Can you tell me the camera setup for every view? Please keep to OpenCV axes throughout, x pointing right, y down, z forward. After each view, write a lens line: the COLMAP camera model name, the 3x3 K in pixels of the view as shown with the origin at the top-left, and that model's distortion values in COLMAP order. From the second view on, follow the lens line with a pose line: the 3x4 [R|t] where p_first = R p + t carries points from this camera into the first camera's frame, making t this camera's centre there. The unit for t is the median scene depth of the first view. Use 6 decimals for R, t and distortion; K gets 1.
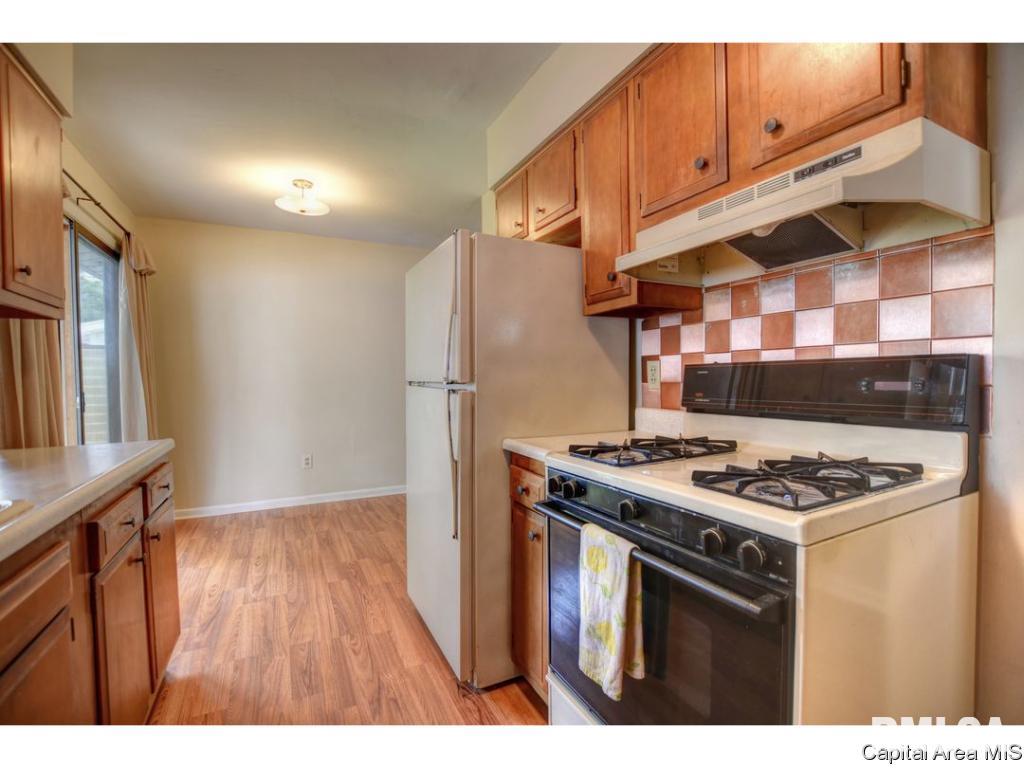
lens RADIAL K [[455.9, 0, 515.2], [0, 455.9, 388.2], [0, 0, 1]] dist [-0.027358, -0.000024]
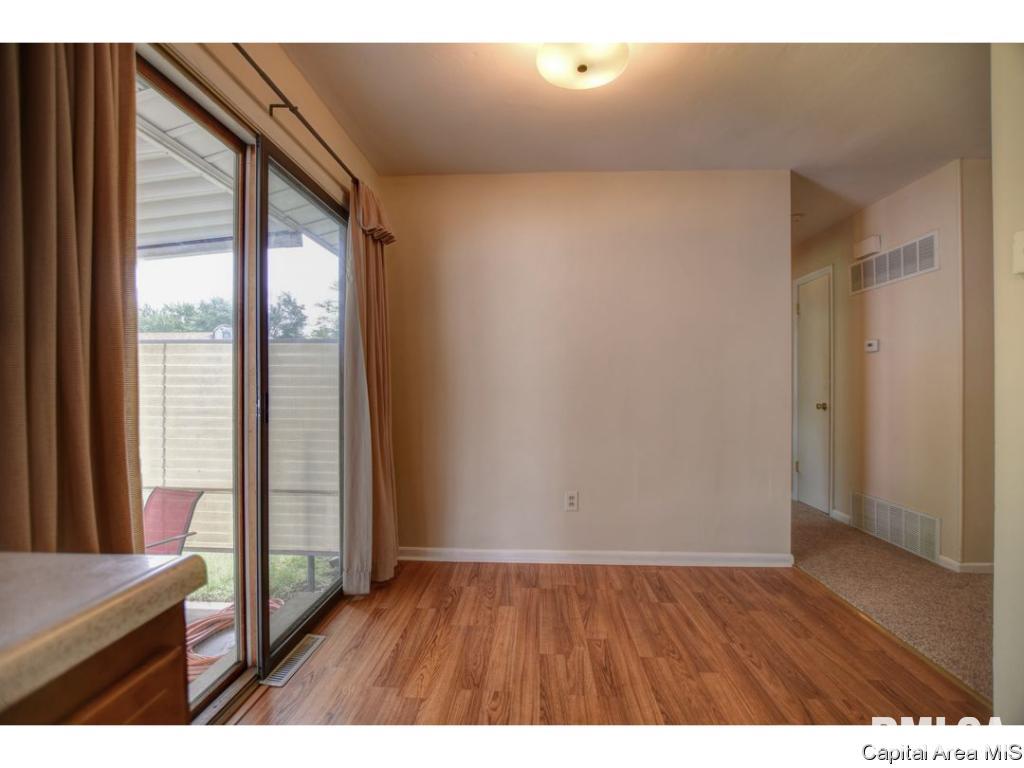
lens RADIAL K [[455.9, 0, 515.2], [0, 455.9, 388.2], [0, 0, 1]] dist [-0.027358, -0.000024]
pose [[0.863802, 0.011824, -0.503693, -0.398606], [-0.021007, 0.999700, -0.012558, 0.005191], [0.503394, 0.021429, 0.863791, 0.761902]]
